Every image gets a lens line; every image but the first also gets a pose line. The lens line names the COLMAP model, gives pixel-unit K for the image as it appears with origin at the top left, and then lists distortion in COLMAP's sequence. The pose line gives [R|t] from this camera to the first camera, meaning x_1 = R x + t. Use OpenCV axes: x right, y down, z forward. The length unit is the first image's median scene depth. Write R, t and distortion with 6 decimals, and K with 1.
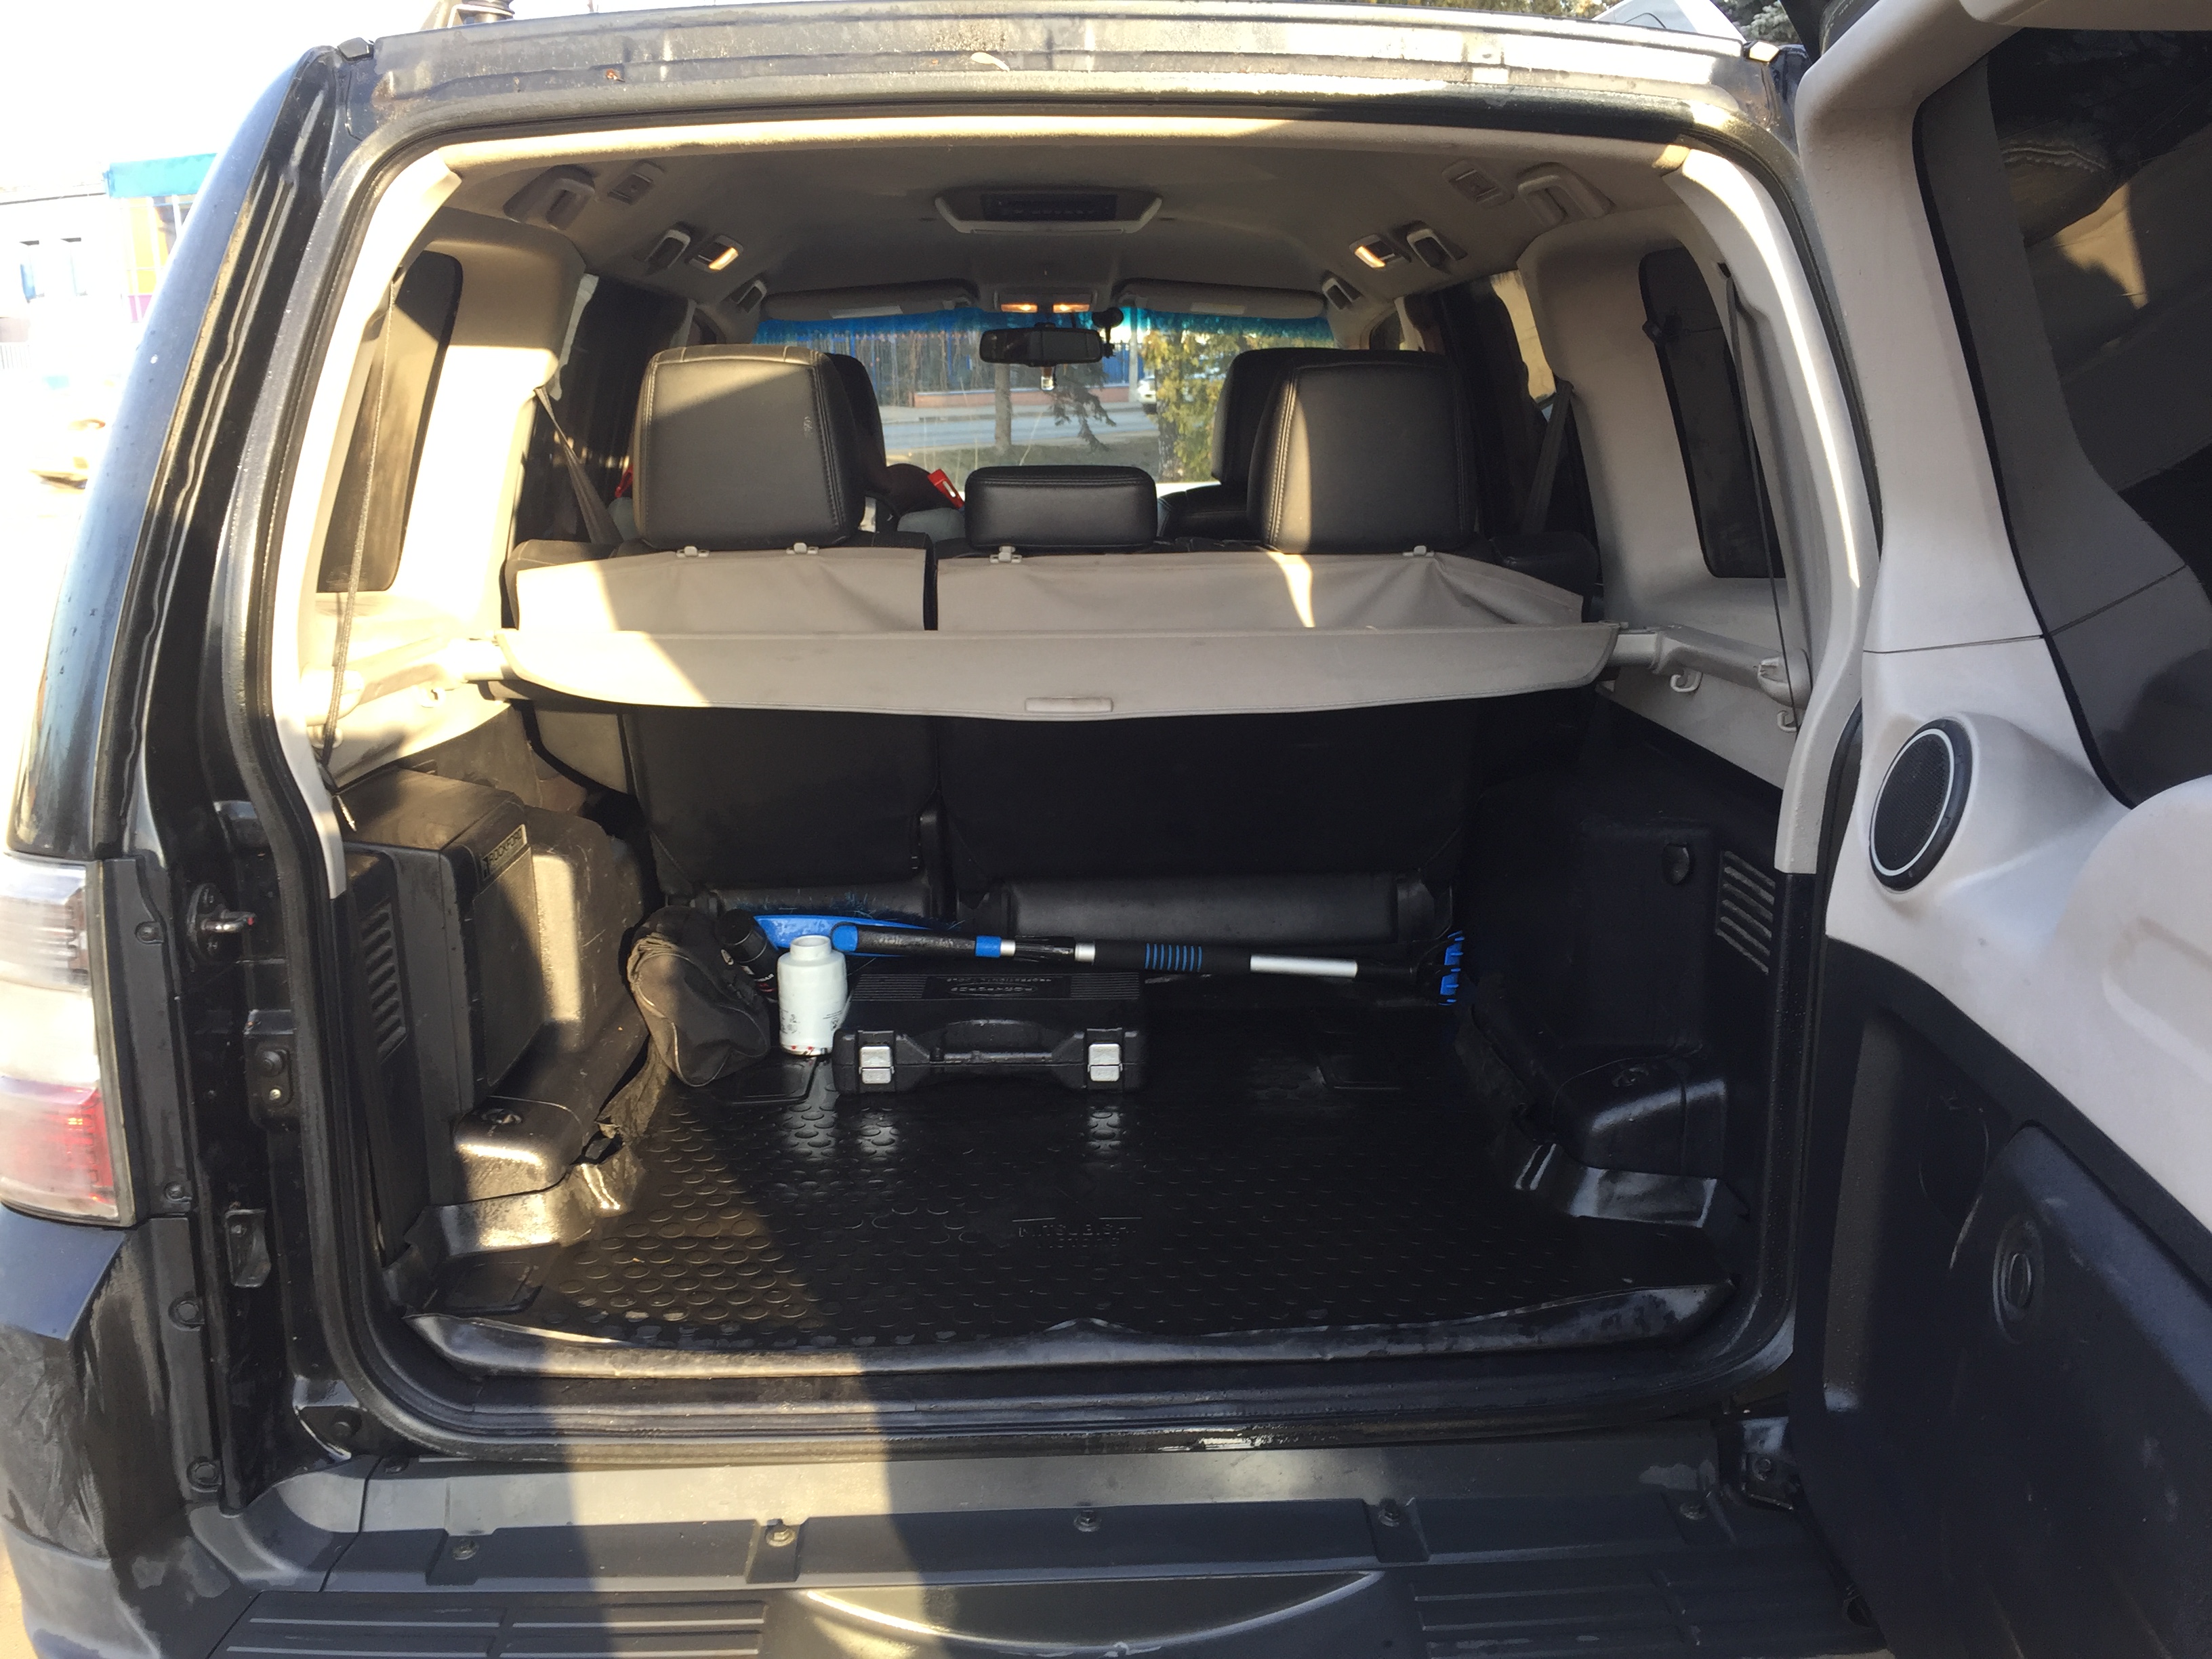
lens RADIAL K [[1687.7, 0, 1106.0], [0, 1687.7, 829.5], [0, 0, 1]] dist [0.003747, 0.002315]
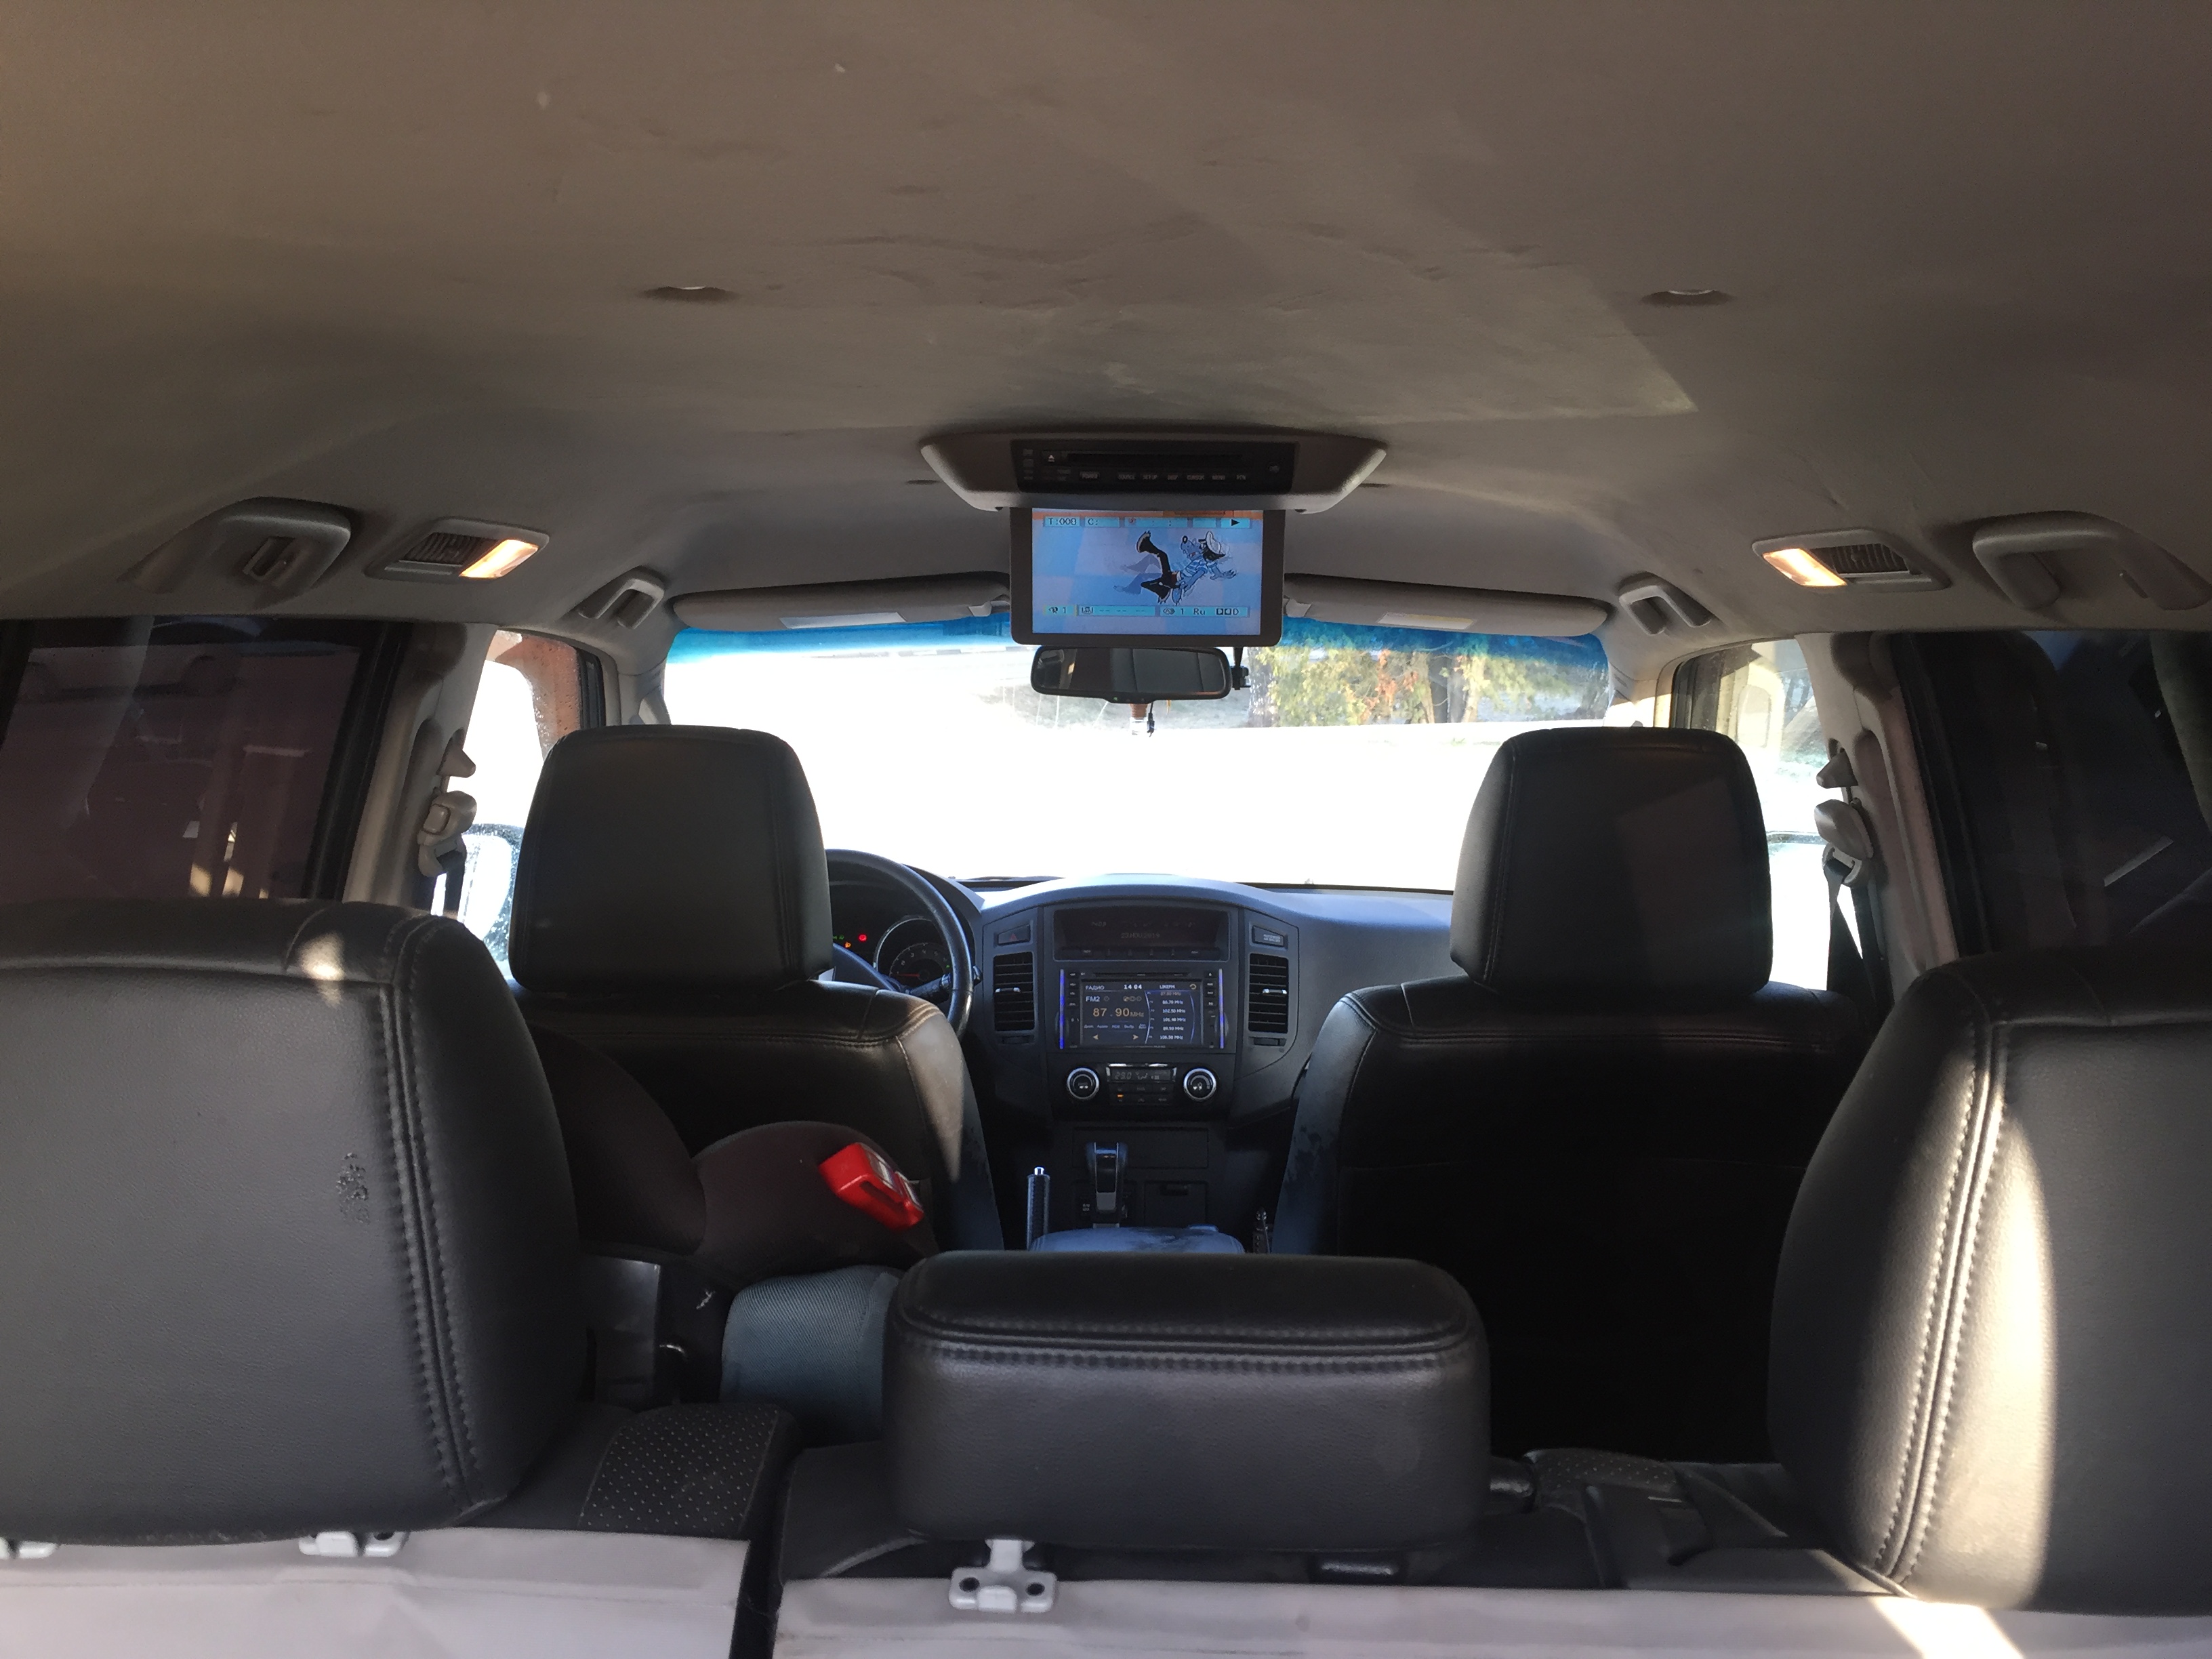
lens RADIAL K [[1687.7, 0, 1106.0], [0, 1687.7, 829.5], [0, 0, 1]] dist [0.003747, 0.002315]
pose [[0.998583, 0.021337, -0.048743, -0.022319], [-0.027431, 0.991395, -0.127996, -0.200077], [0.045592, 0.129152, 0.990576, 0.526625]]
